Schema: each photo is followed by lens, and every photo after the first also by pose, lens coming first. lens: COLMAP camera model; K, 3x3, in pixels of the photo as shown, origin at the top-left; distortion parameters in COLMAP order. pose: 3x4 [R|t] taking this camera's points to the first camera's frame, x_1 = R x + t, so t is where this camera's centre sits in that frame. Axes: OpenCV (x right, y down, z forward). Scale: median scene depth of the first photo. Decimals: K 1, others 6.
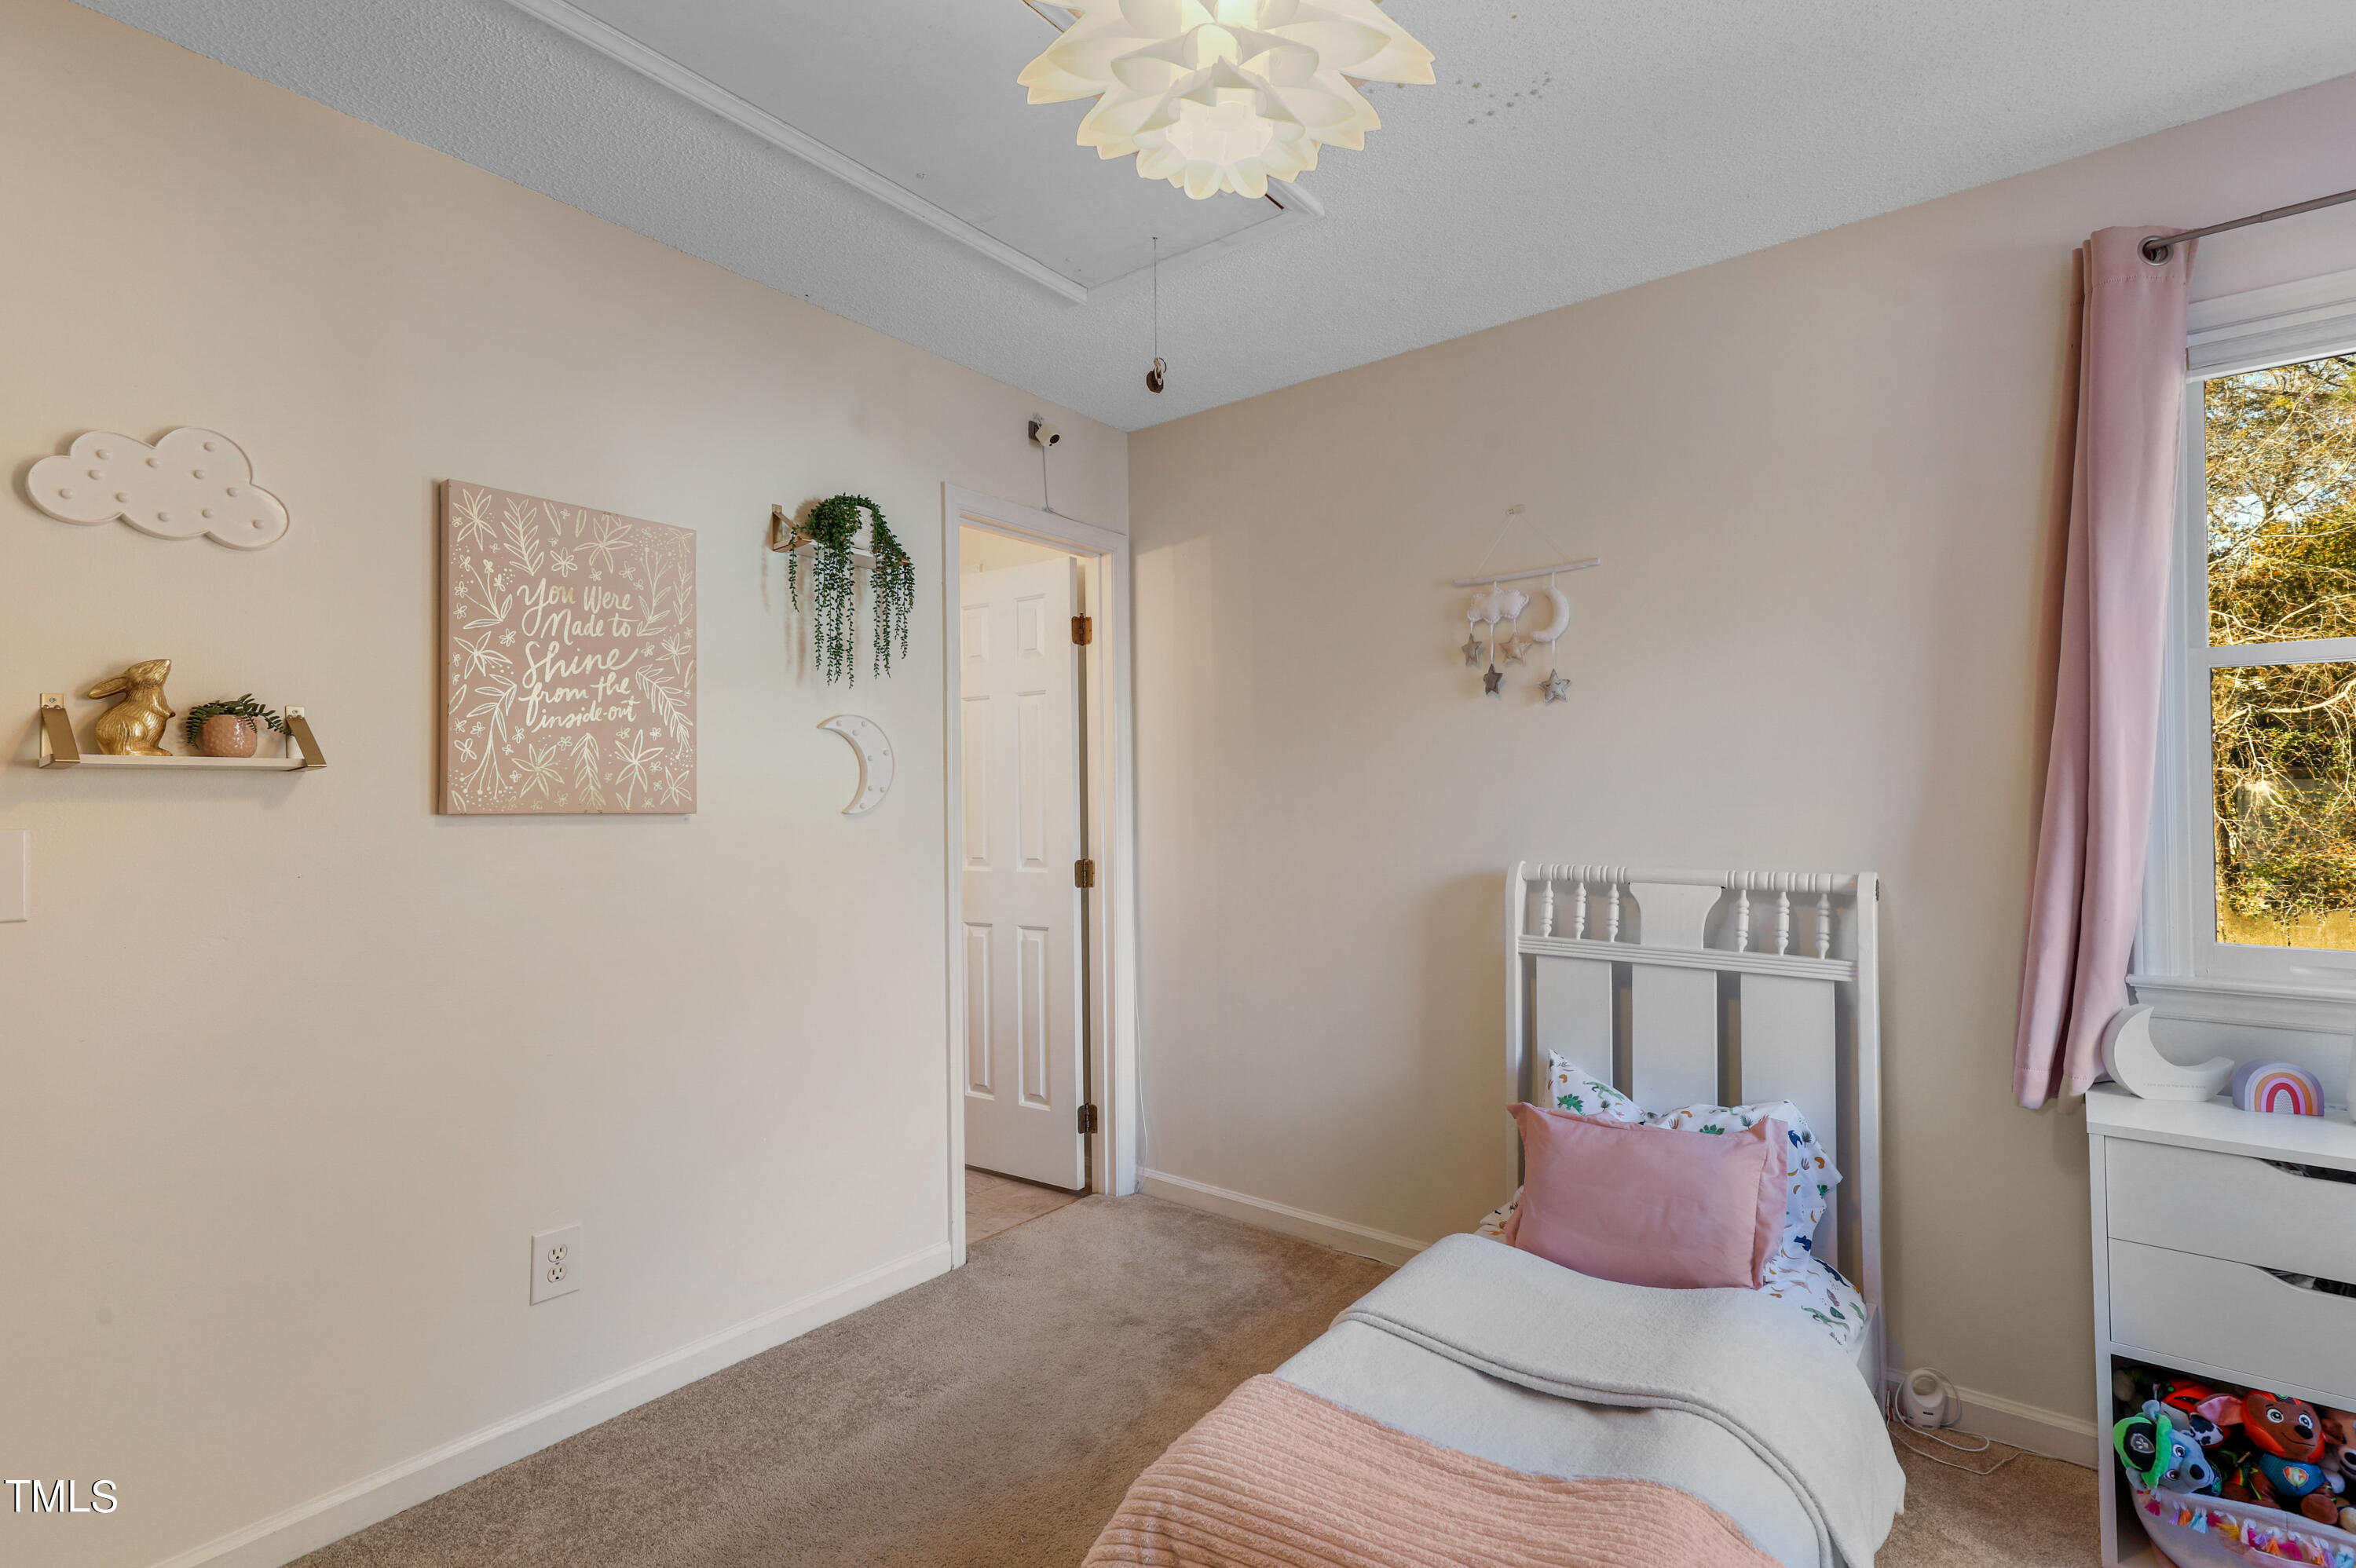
lens RADIAL K [[1093.5, 0, 1233.7], [0, 1093.5, 789.7], [0, 0, 1]] dist [0.002656, 0.001523]
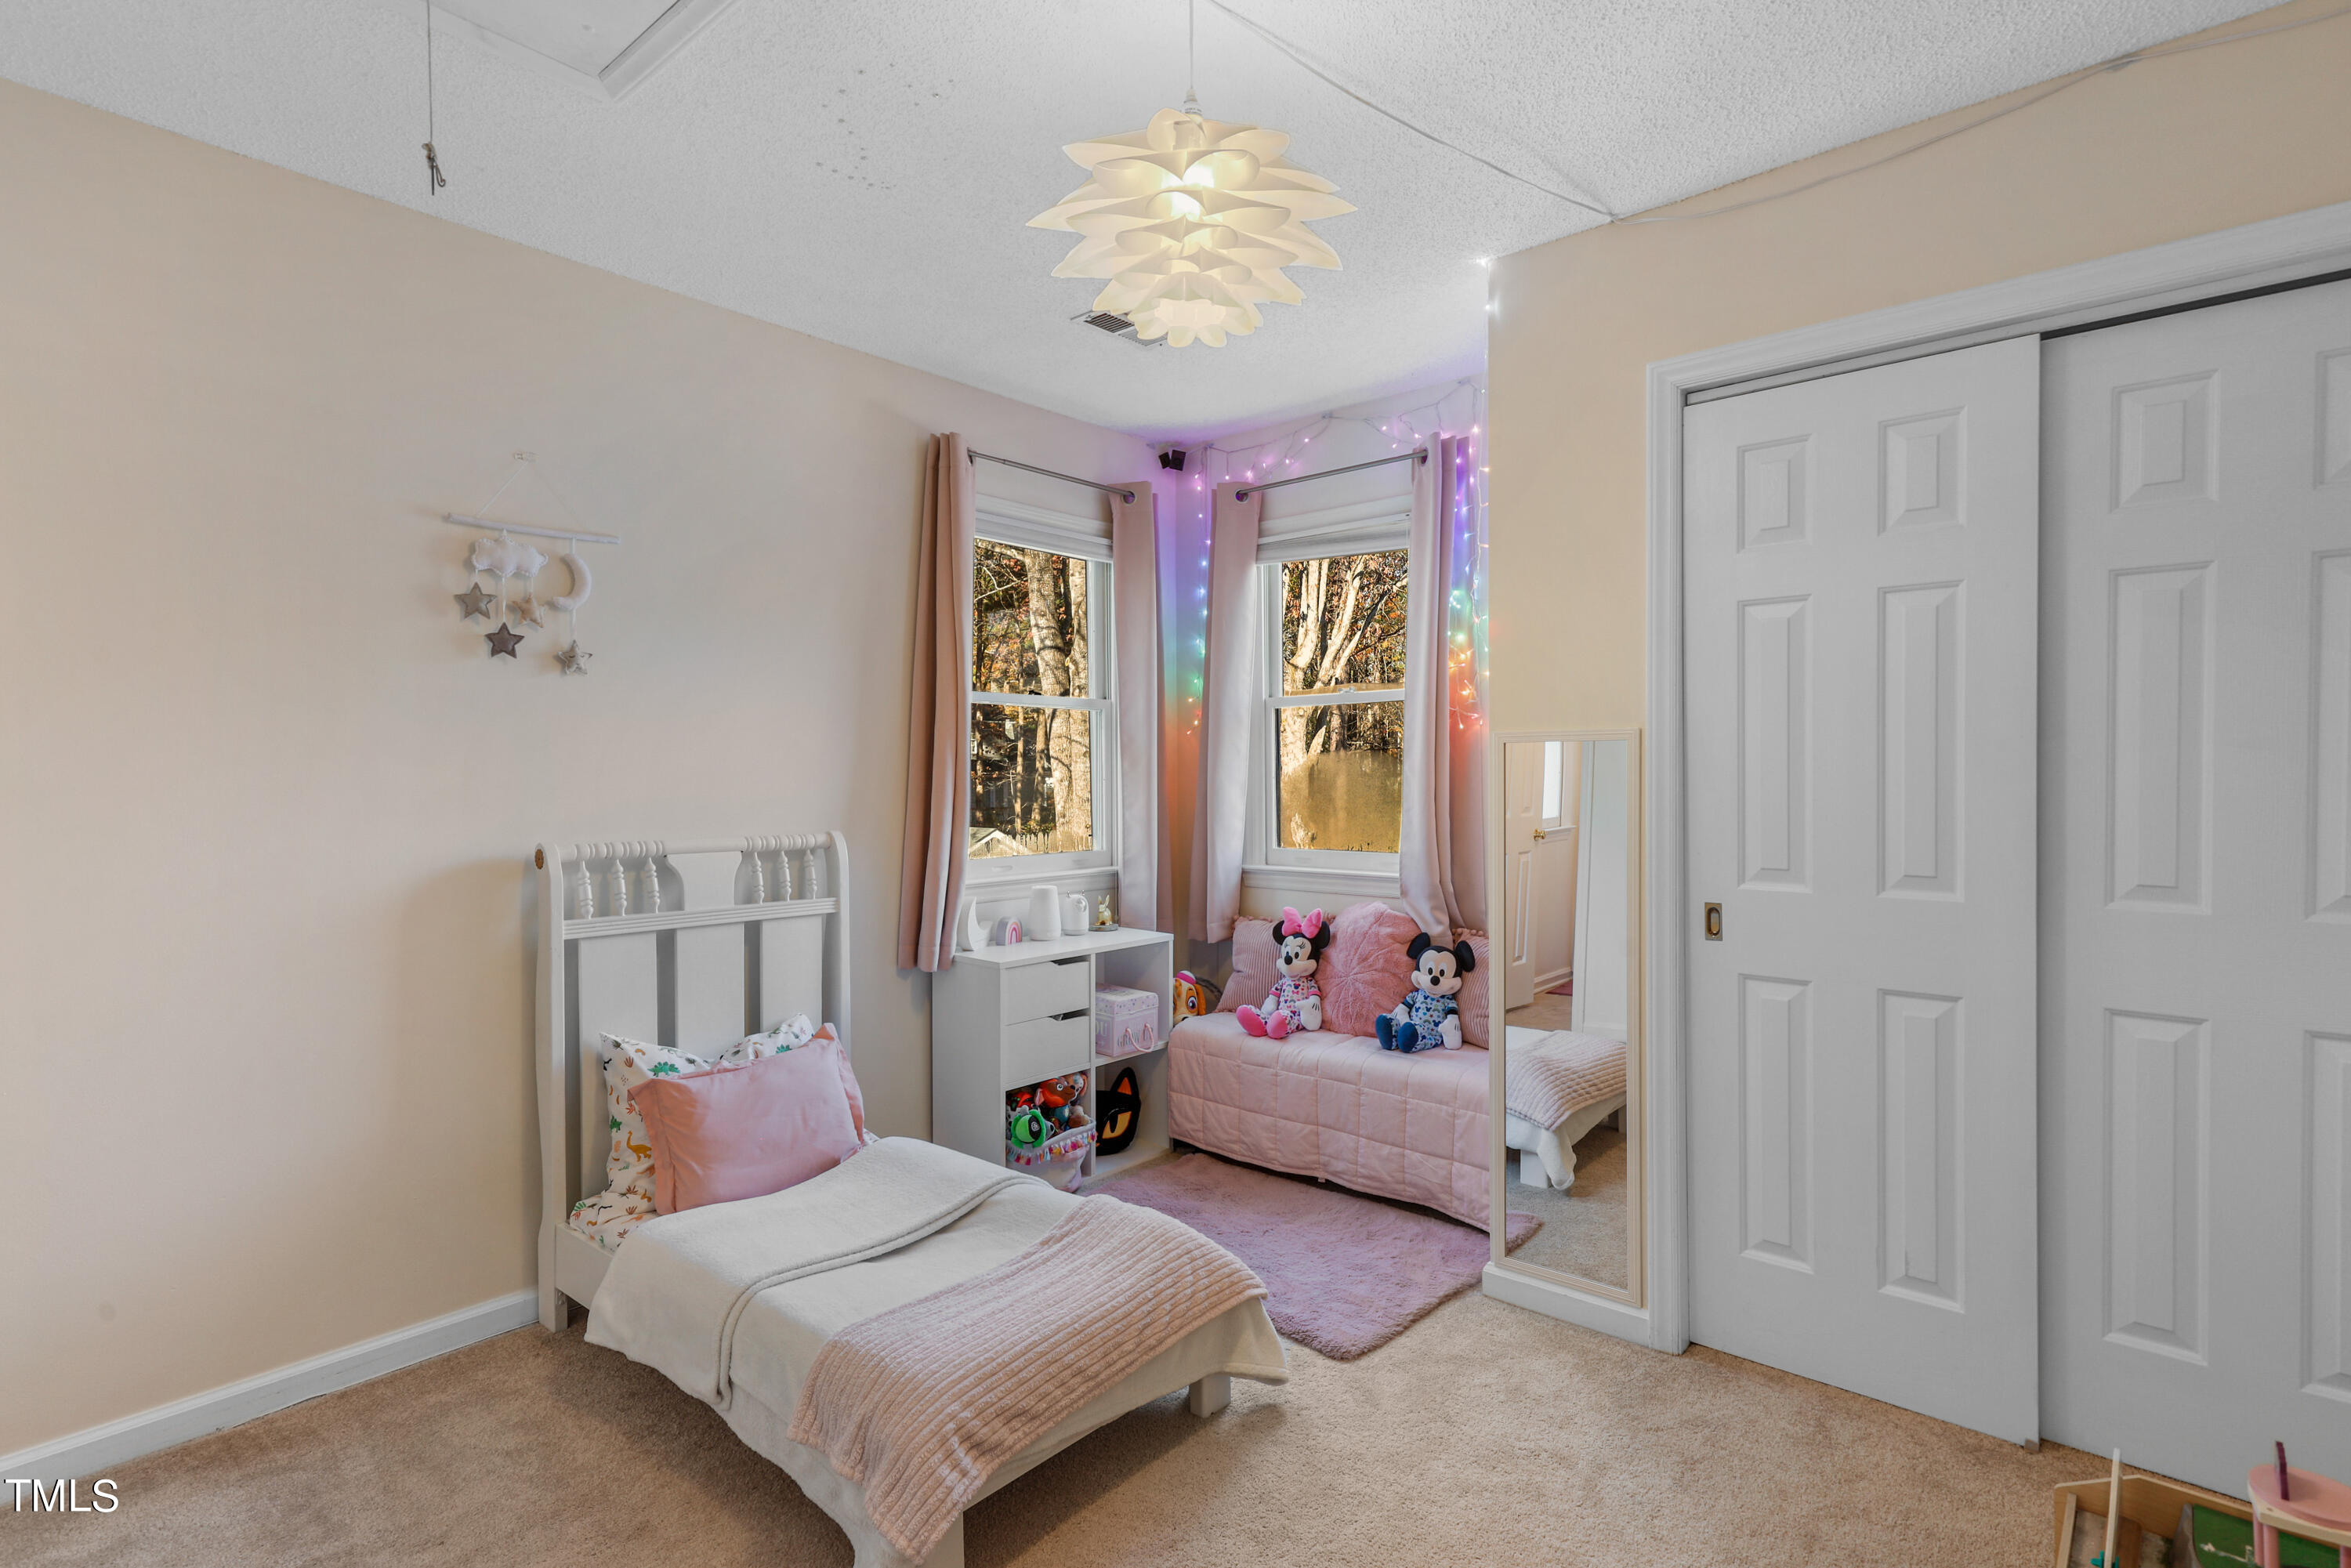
lens RADIAL K [[1091.3, 0, 1231.1], [0, 1091.3, 789.7], [0, 0, 1]] dist [0.002656, 0.001523]
pose [[0.049340, -0.009976, 0.998732, -0.704268], [-0.009145, 0.999904, 0.010439, 0.005975], [-0.998740, -0.009648, 0.049244, 0.420799]]
